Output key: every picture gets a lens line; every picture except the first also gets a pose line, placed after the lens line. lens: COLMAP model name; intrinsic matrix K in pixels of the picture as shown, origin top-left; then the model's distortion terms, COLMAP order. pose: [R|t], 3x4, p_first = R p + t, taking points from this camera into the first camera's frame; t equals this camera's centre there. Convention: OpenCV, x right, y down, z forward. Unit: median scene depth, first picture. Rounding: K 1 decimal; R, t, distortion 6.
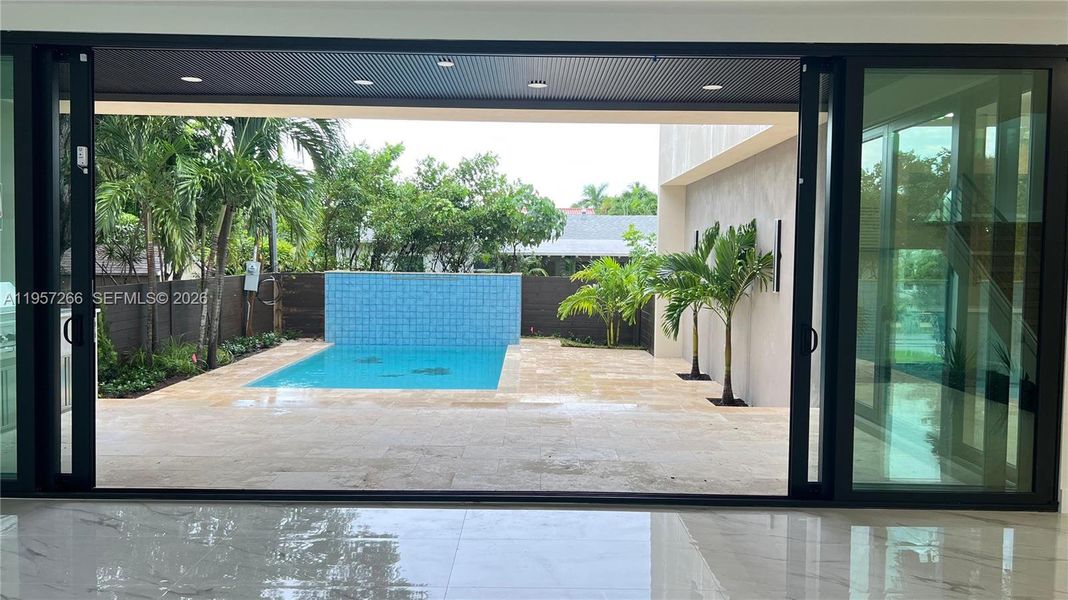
lens RADIAL K [[804.9, 0, 534.8], [0, 804.9, 298.0], [0, 0, 1]] dist [0.014584, 0.001397]
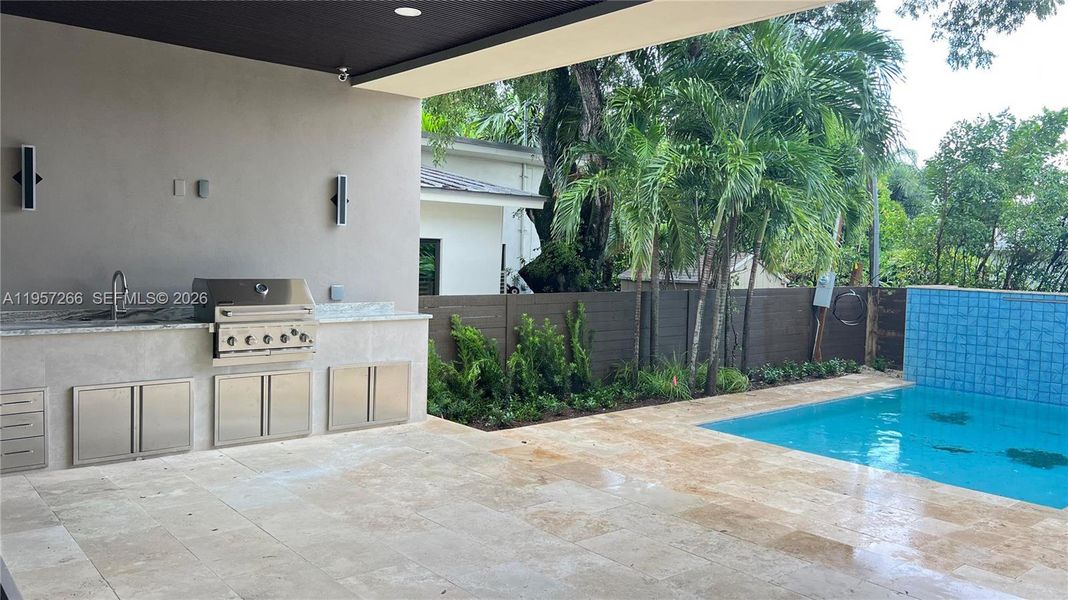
lens RADIAL K [[804.9, 0, 531.8], [0, 804.9, 299.5], [0, 0, 1]] dist [0.014584, 0.001397]
pose [[0.639699, 0.048212, -0.767112, 0.095838], [-0.058806, 0.998176, 0.013695, -0.010191], [0.766373, 0.036350, 0.641367, 0.244039]]
